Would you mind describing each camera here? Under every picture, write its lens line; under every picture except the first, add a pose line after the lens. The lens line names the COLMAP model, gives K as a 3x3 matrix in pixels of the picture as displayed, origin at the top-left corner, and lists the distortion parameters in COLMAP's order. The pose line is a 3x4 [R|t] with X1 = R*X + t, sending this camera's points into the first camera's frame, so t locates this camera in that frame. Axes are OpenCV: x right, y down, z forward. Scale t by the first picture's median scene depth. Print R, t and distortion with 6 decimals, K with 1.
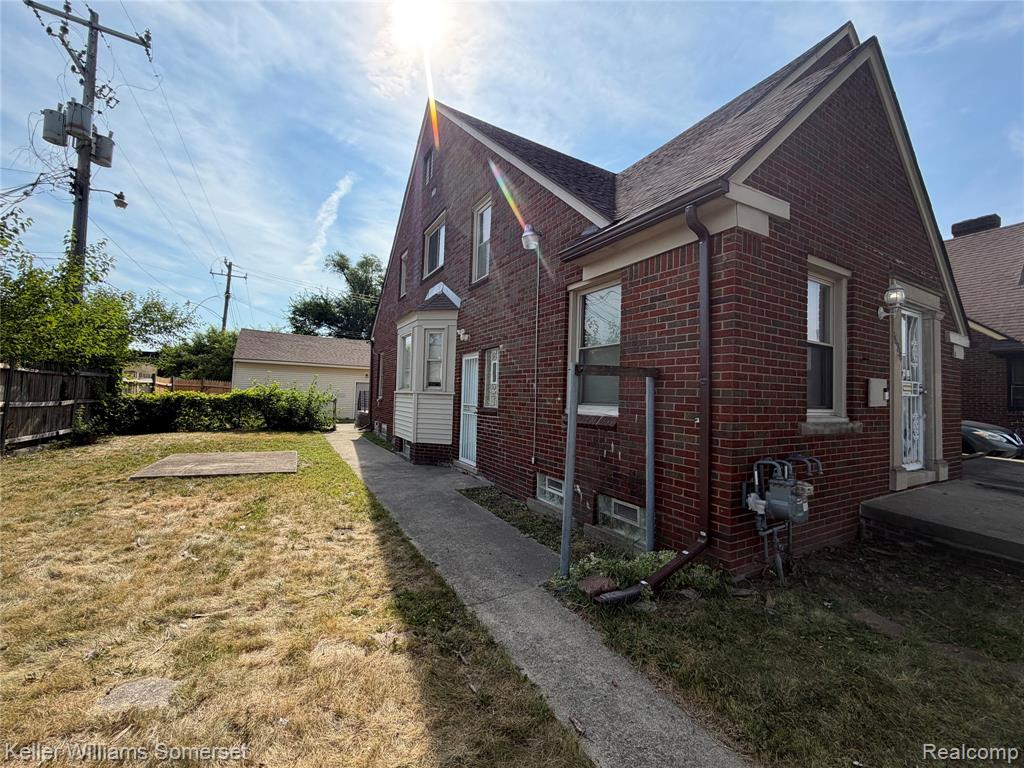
lens RADIAL K [[408.9, 0, 517.2], [0, 408.9, 382.9], [0, 0, 1]] dist [0.001015, -0.000607]
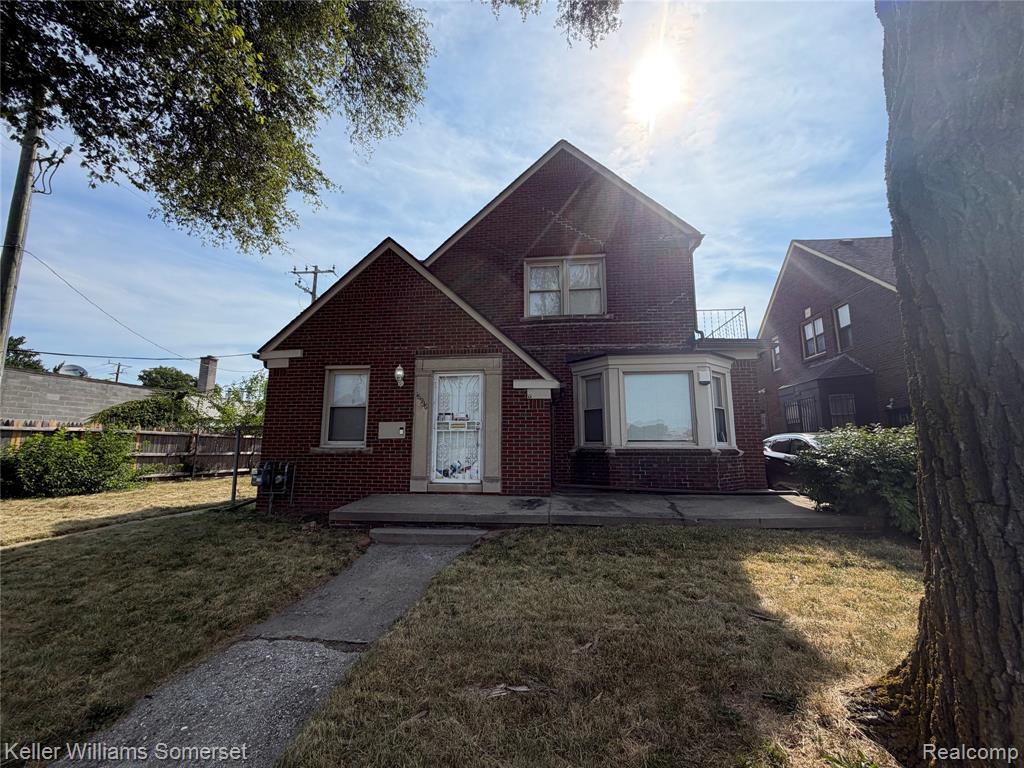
lens RADIAL K [[408.9, 0, 516.5], [0, 408.9, 381.5], [0, 0, 1]] dist [0.001015, -0.000607]
pose [[0.803553, -0.116572, -0.583707, 0.989561], [0.026714, 0.986710, -0.160280, 0.048253], [0.594633, 0.113201, 0.795988, -0.003749]]
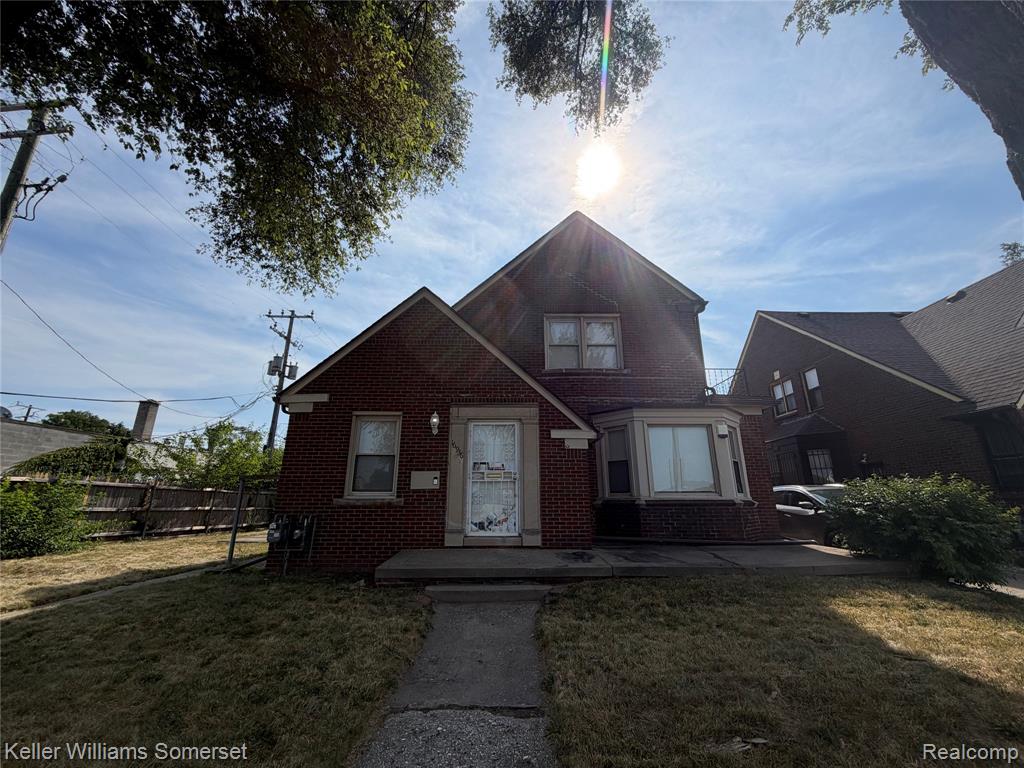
lens RADIAL K [[408.9, 0, 514.6], [0, 408.9, 383.0], [0, 0, 1]] dist [0.001015, -0.000607]
pose [[0.869082, -0.162359, -0.467265, 0.866124], [0.028830, 0.959621, -0.279815, 0.051714], [0.493827, 0.229711, 0.838670, -0.094296]]
